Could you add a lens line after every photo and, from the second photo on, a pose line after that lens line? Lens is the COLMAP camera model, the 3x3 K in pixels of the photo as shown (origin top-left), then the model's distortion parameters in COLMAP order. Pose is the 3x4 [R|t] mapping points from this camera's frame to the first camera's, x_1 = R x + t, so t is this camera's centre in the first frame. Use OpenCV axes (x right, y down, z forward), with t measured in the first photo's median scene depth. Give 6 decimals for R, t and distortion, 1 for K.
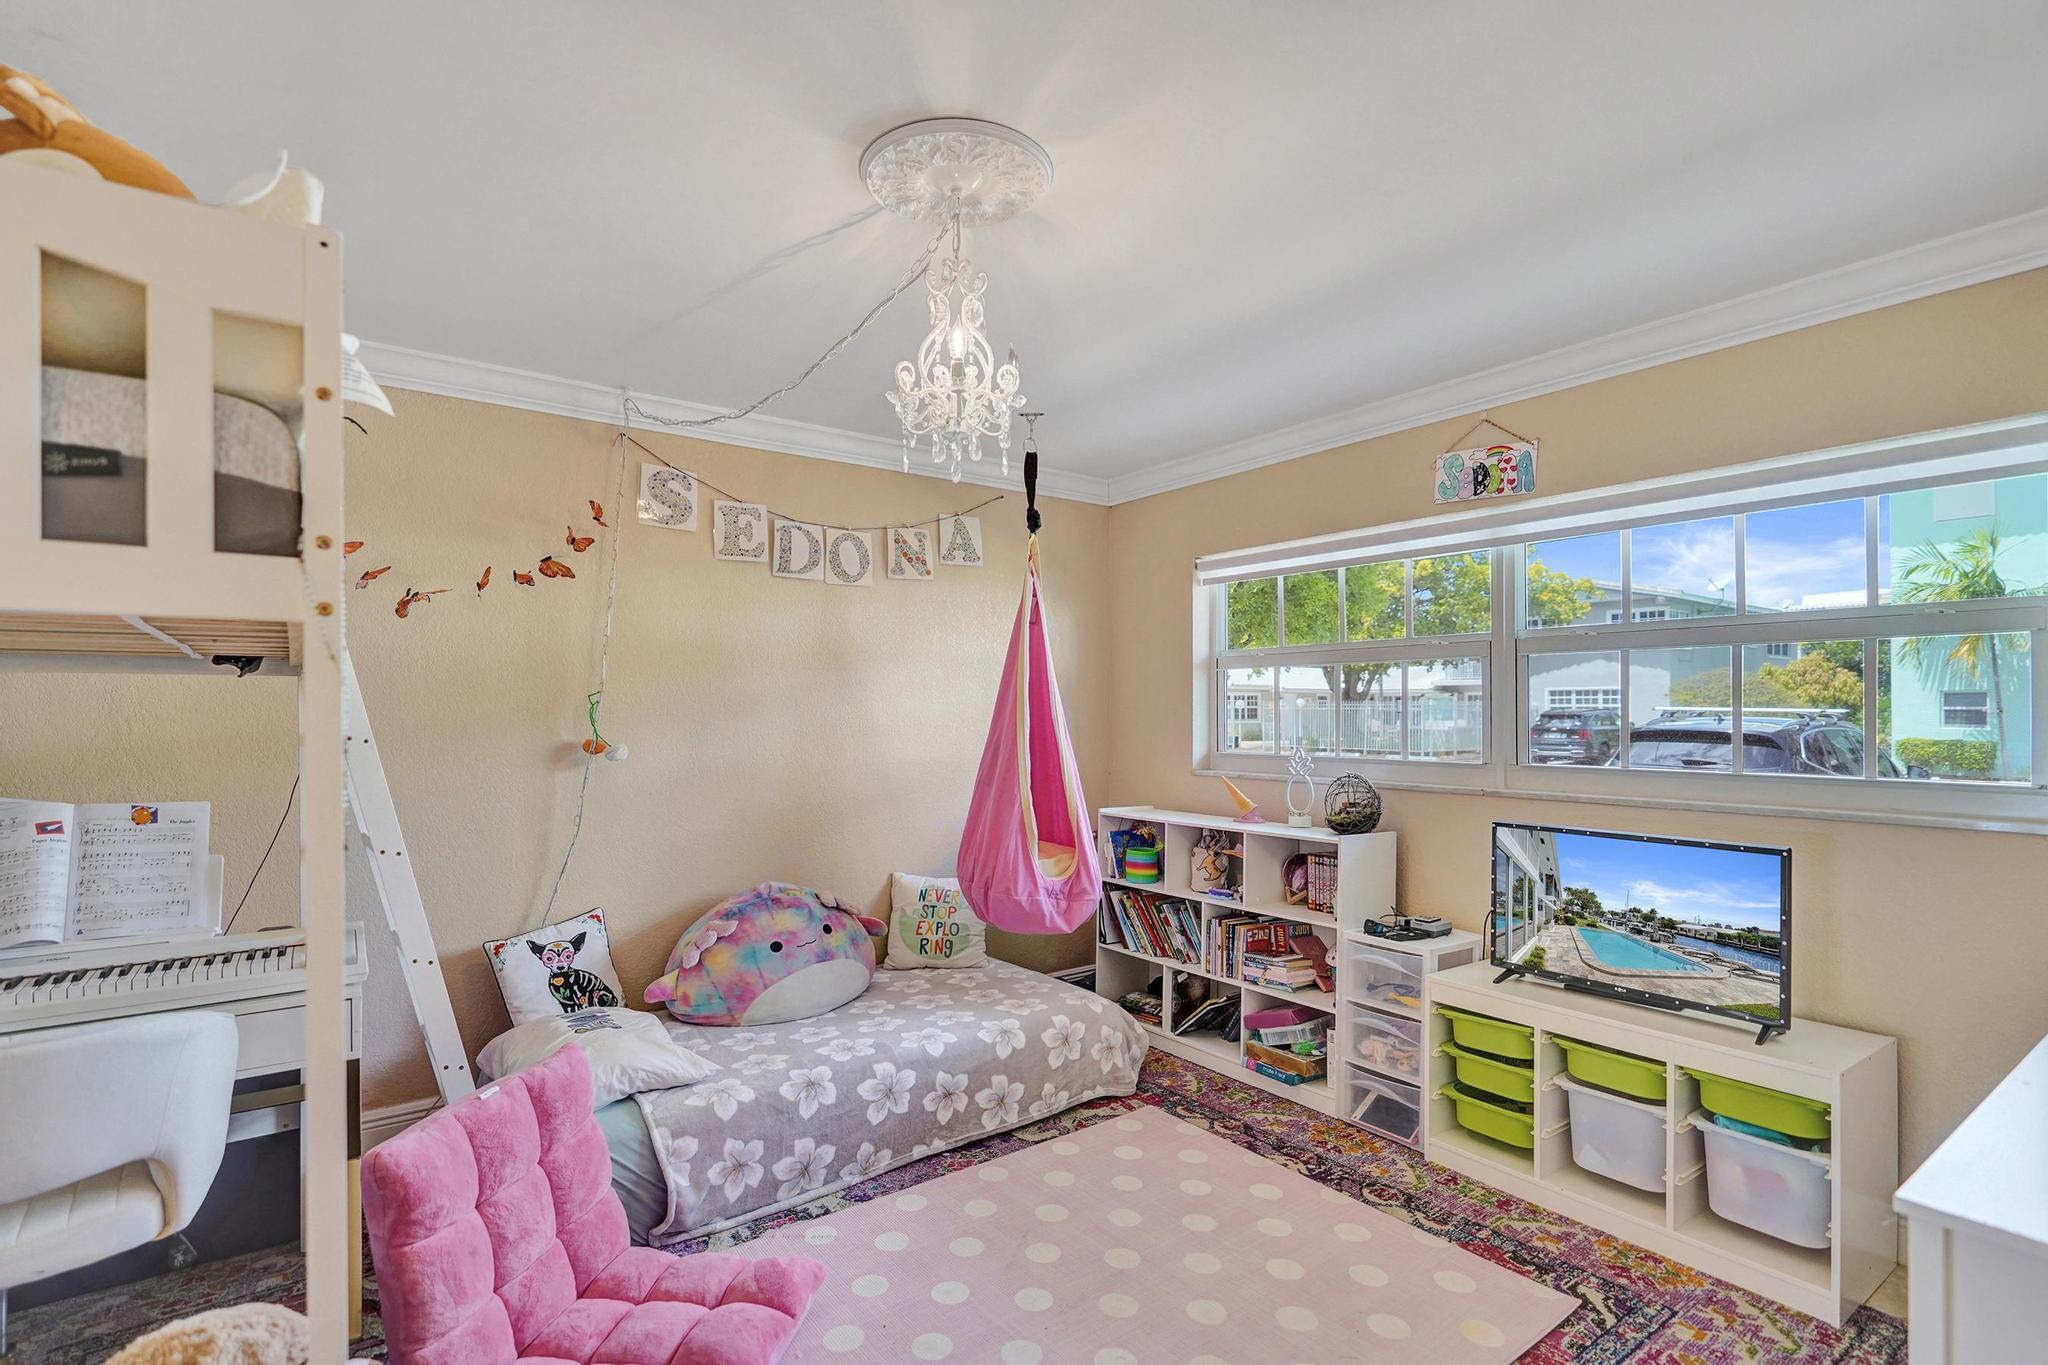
lens RADIAL K [[950.7, 0, 1020.6], [0, 950.7, 691.8], [0, 0, 1]] dist [-0.001634, -0.000065]
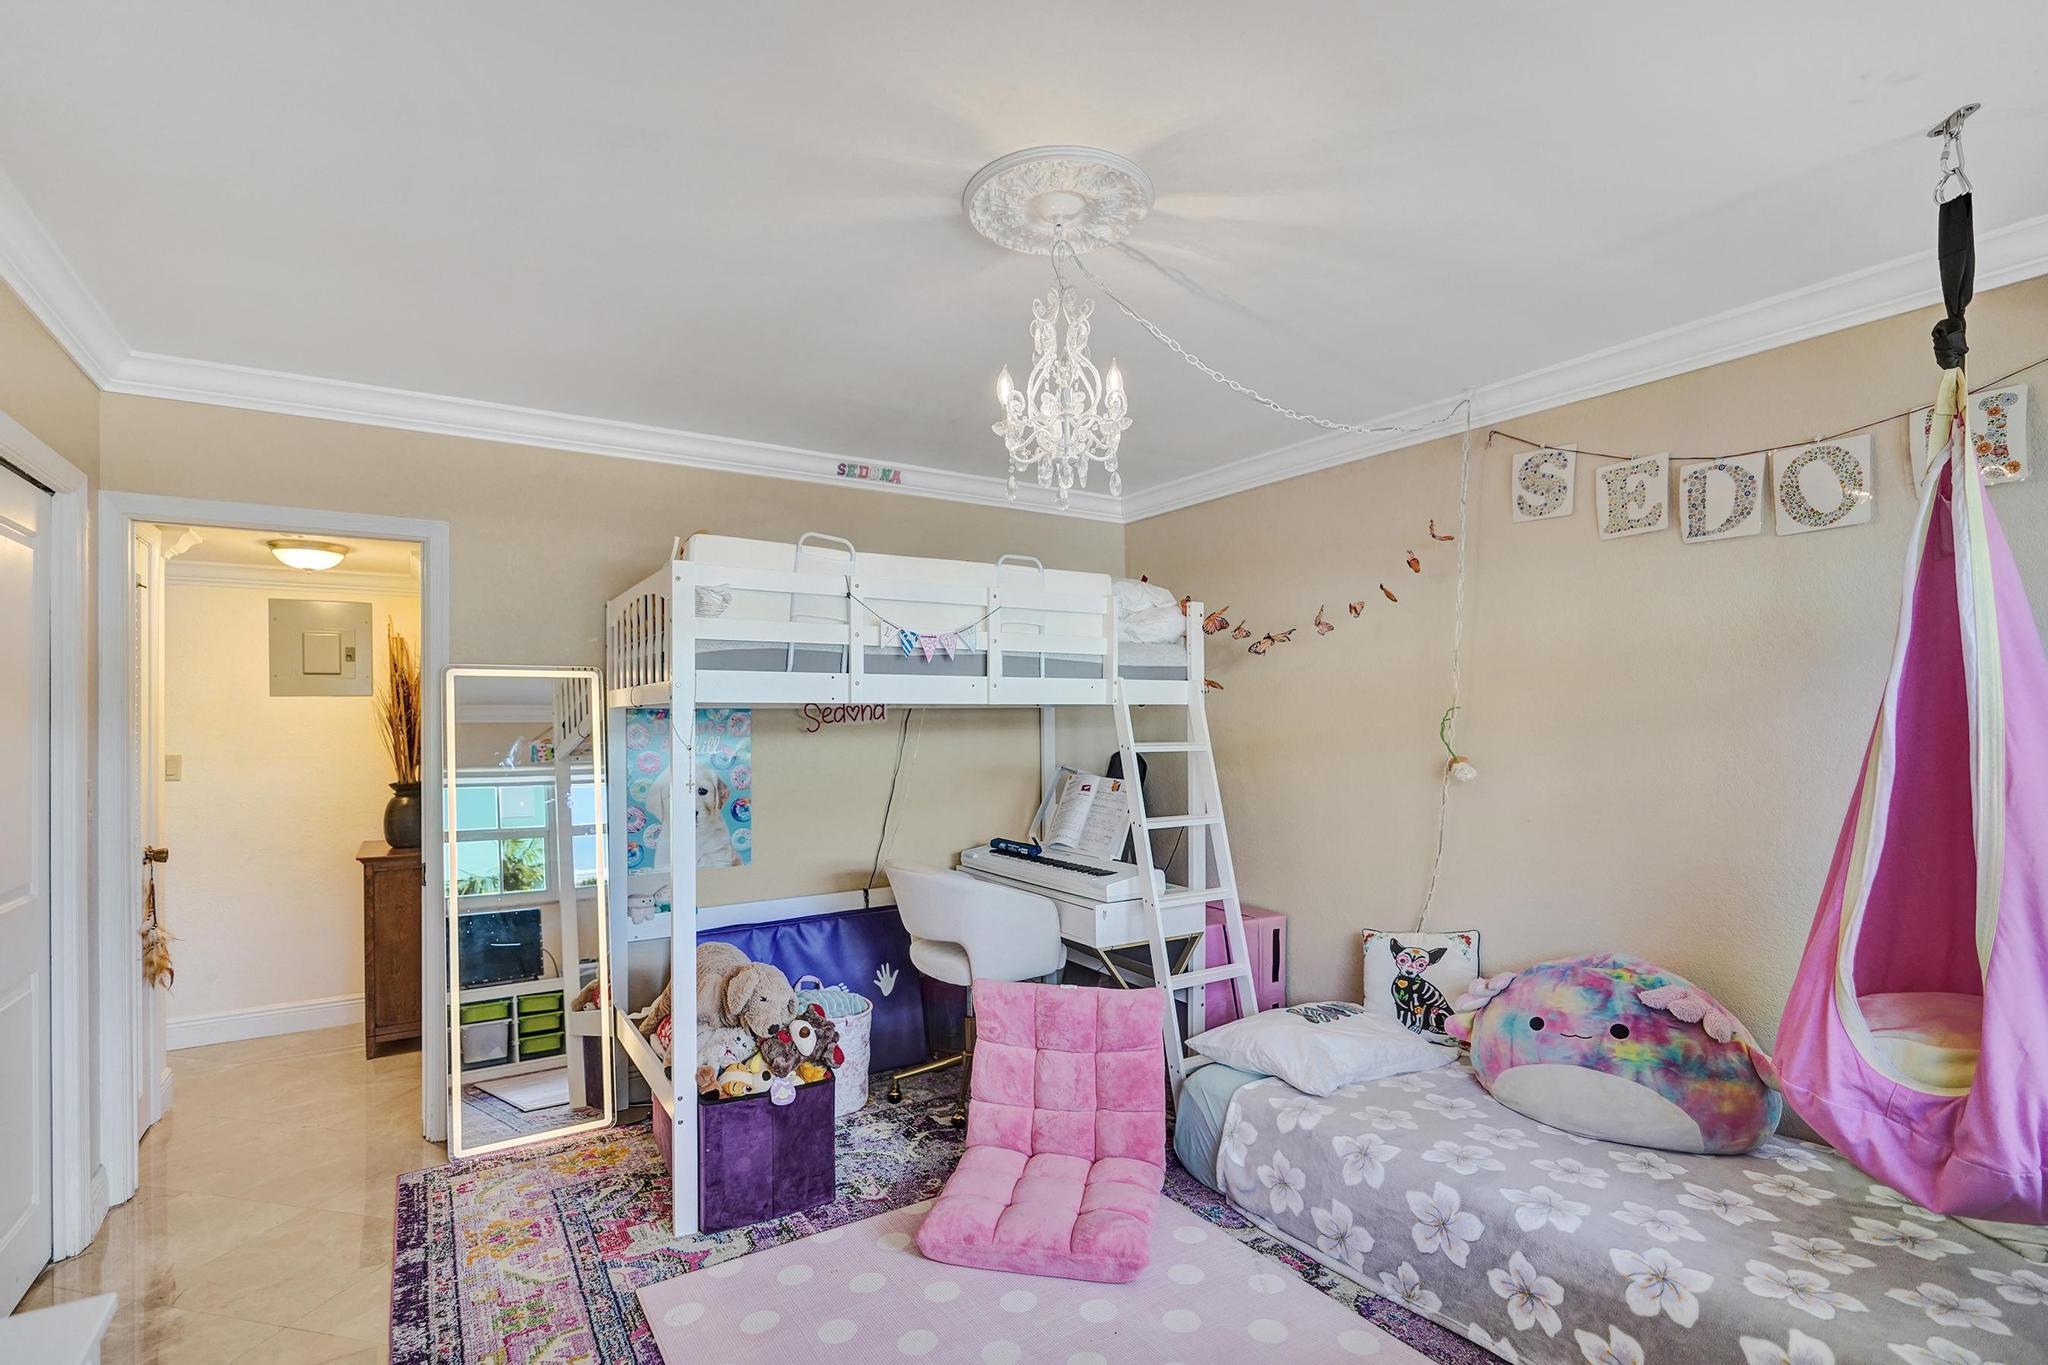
lens RADIAL K [[950.7, 0, 1023.5], [0, 950.7, 701.0], [0, 0, 1]] dist [-0.001634, -0.000065]
pose [[-0.043113, -0.017221, -0.998922, 0.585148], [0.022516, 0.999581, -0.018204, 0.000701], [0.998816, -0.023277, -0.042707, 0.625123]]
